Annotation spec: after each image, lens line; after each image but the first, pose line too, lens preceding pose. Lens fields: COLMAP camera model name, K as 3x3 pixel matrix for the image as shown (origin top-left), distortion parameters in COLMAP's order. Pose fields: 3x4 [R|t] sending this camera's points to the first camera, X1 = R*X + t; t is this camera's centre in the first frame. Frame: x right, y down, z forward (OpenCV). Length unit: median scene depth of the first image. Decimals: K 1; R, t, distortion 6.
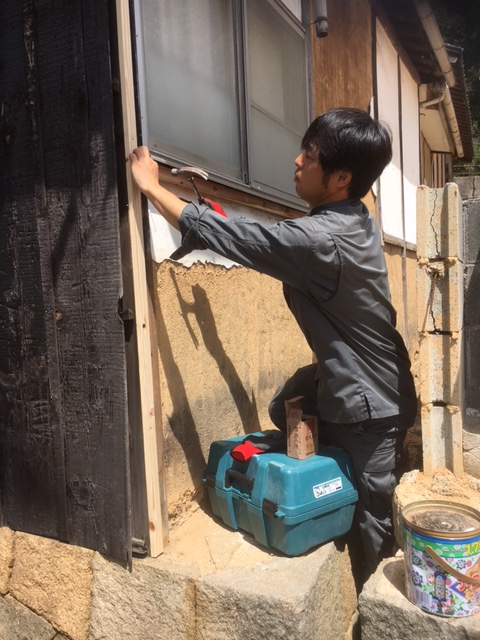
lens RADIAL K [[537.0, 0, 243.1], [0, 537.0, 321.0], [0, 0, 1]] dist [0.069219, -0.081676]
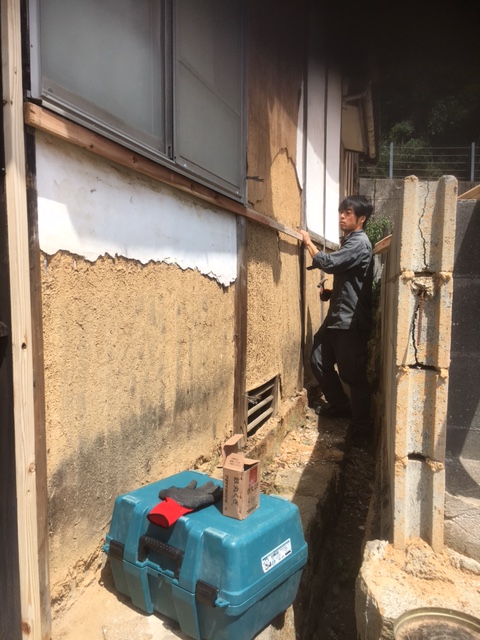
lens RADIAL K [[537.0, 0, 239.2], [0, 537.0, 317.3], [0, 0, 1]] dist [0.069219, -0.081676]
pose [[0.984116, 0.036740, 0.173684, -0.033717], [-0.039502, 0.999142, 0.012474, -0.047664], [-0.173077, -0.019137, 0.984722, 0.266916]]
